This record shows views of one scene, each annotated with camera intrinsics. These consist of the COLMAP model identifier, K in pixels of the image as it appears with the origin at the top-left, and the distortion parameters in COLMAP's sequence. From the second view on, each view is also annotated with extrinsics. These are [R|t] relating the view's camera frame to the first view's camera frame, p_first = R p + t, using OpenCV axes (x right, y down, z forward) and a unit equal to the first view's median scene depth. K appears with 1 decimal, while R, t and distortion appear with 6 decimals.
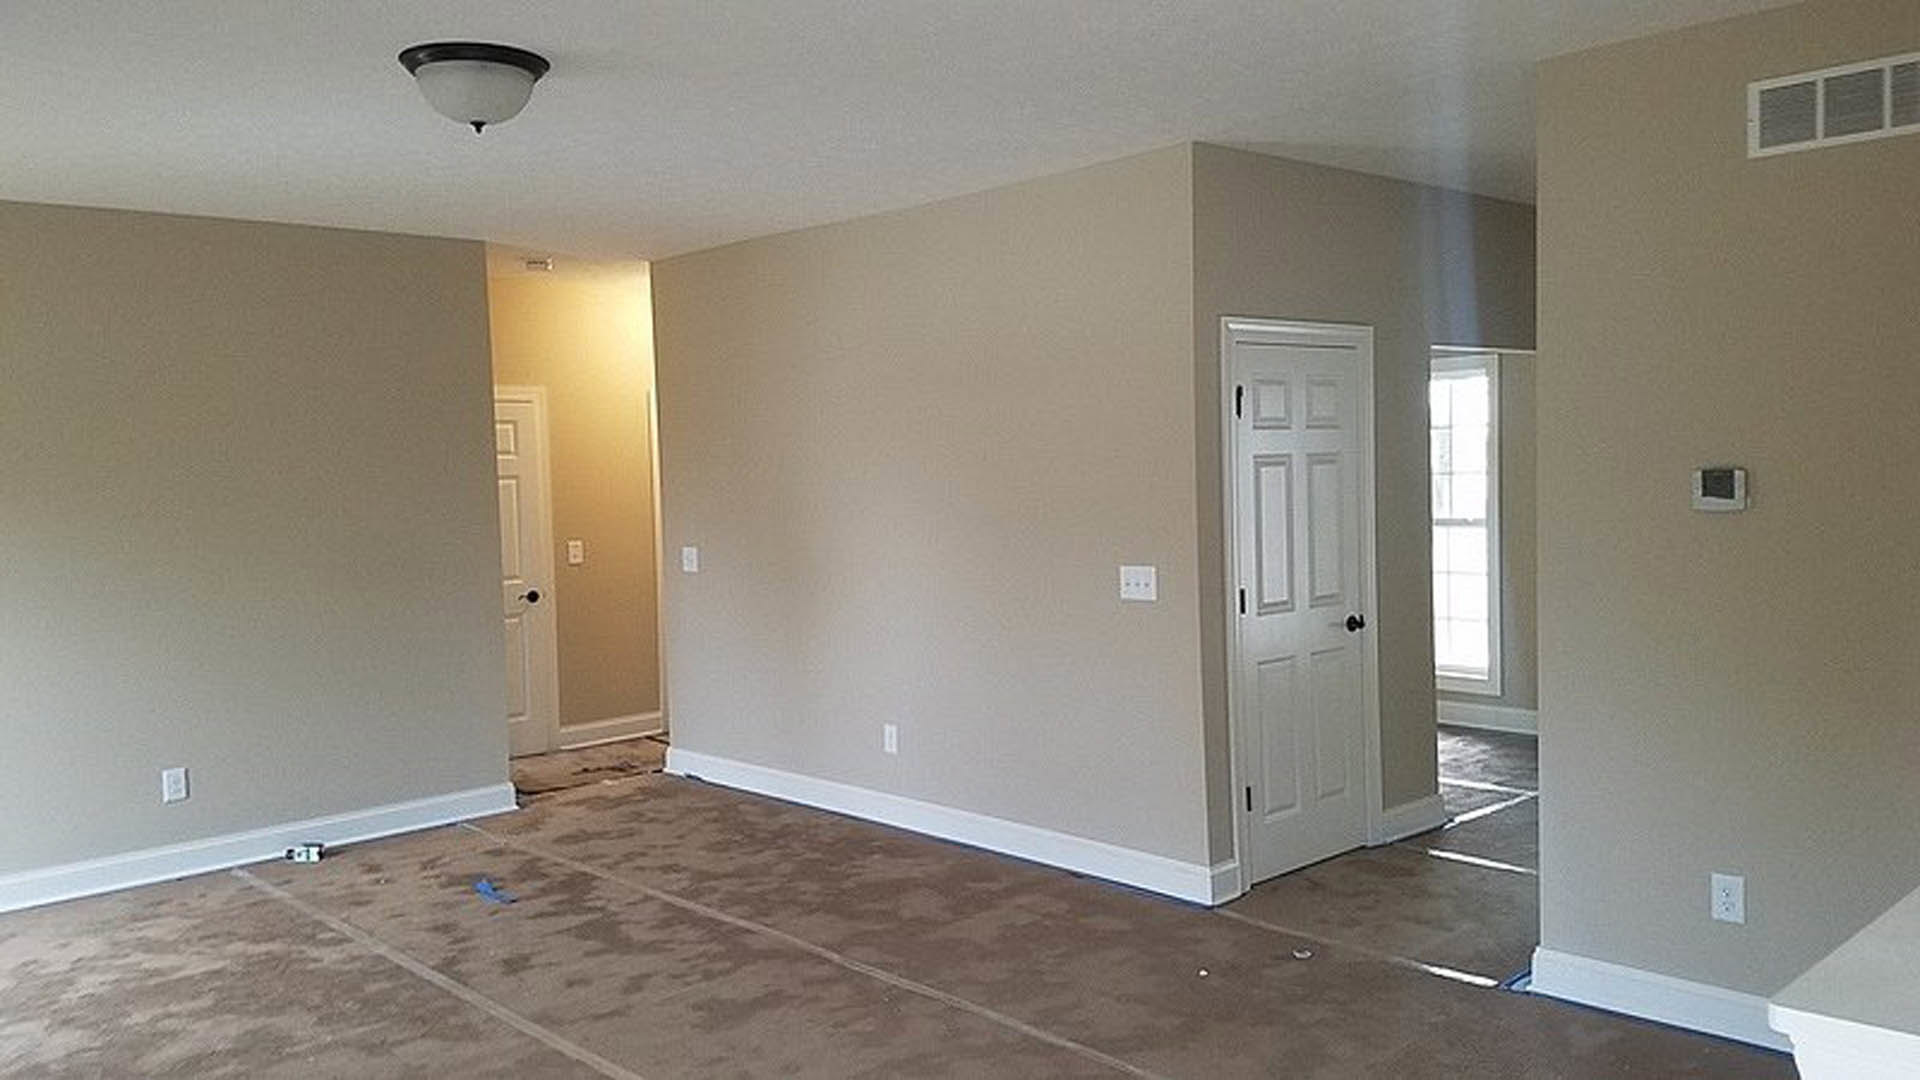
lens RADIAL K [[1461.3, 0, 960.0], [0, 1461.3, 540.0], [0, 0, 1]] dist [0.096367, -0.123350]
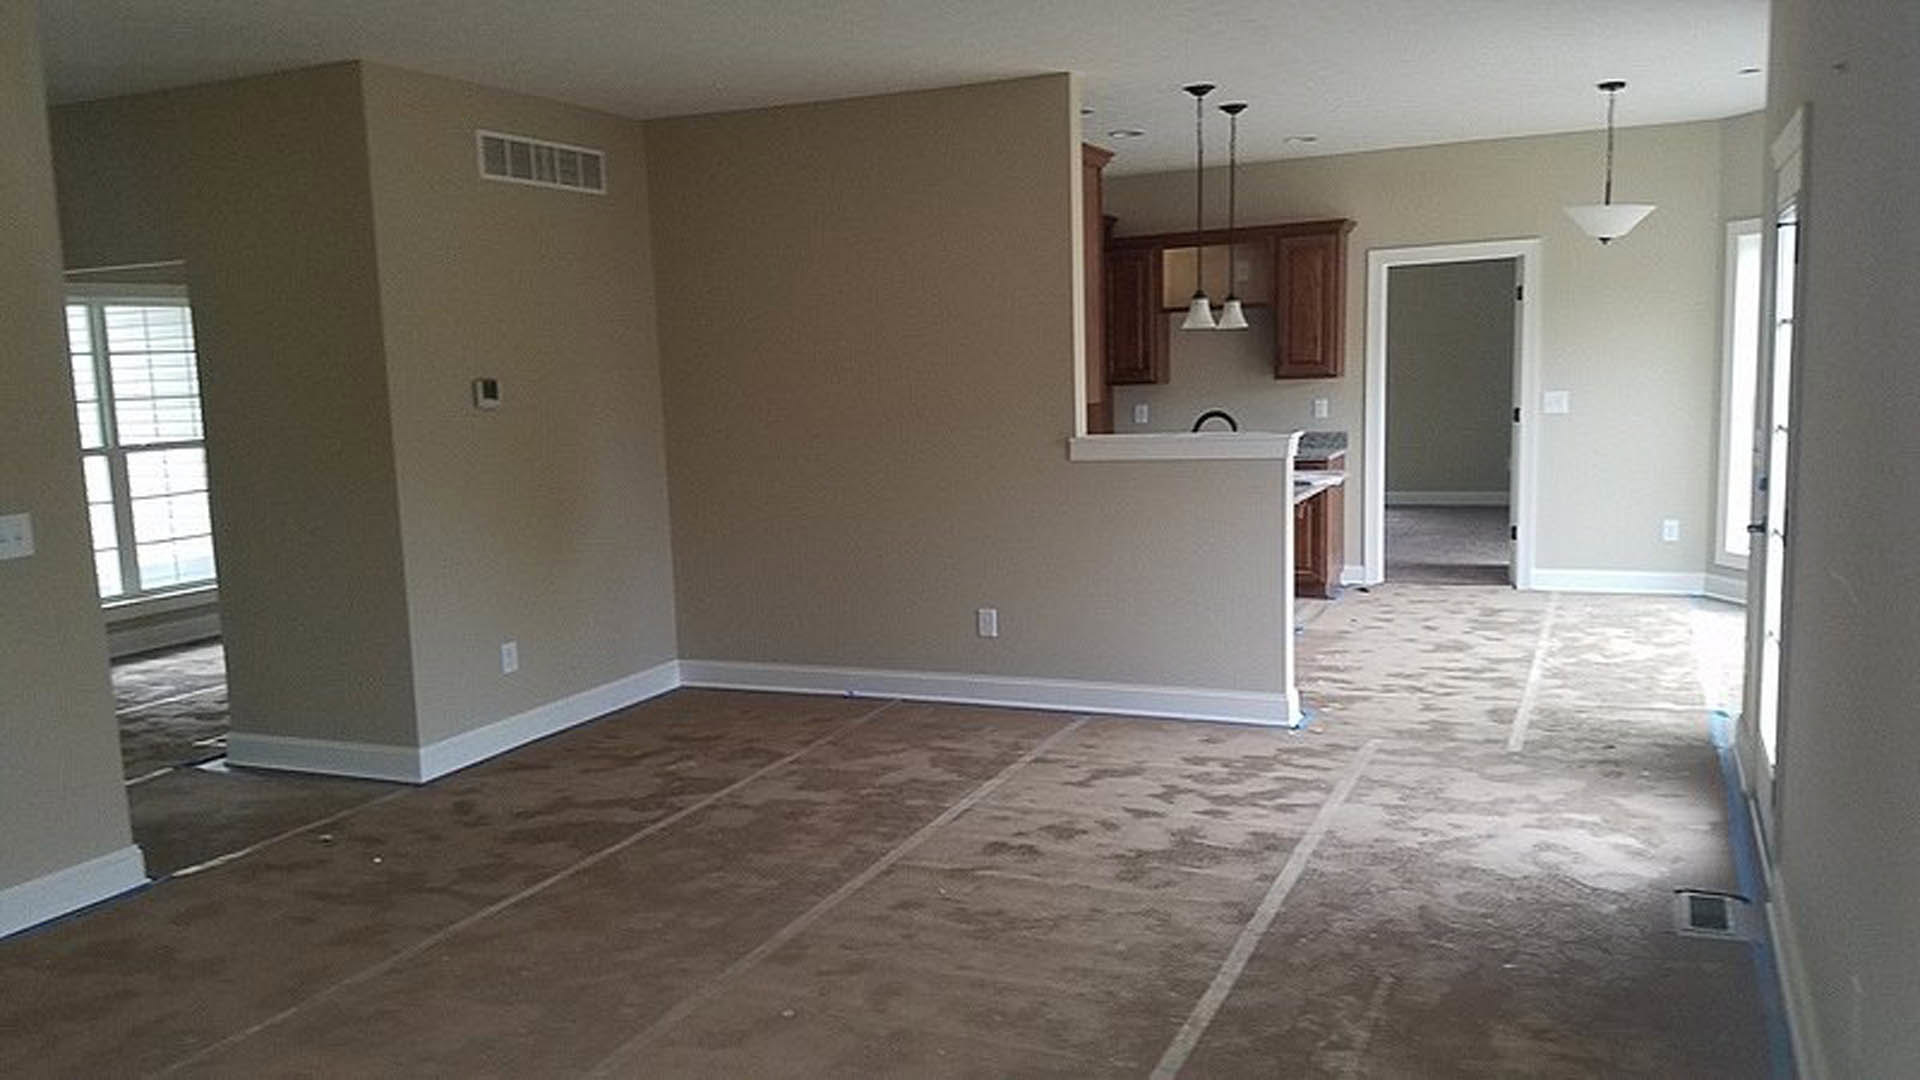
lens RADIAL K [[1461.3, 0, 960.0], [0, 1461.3, 540.0], [0, 0, 1]] dist [0.096367, -0.123350]
pose [[-0.372965, -0.085544, 0.923893, -1.090542], [0.102331, 0.985874, 0.132593, -0.037718], [-0.922185, 0.143995, -0.358943, 1.124284]]
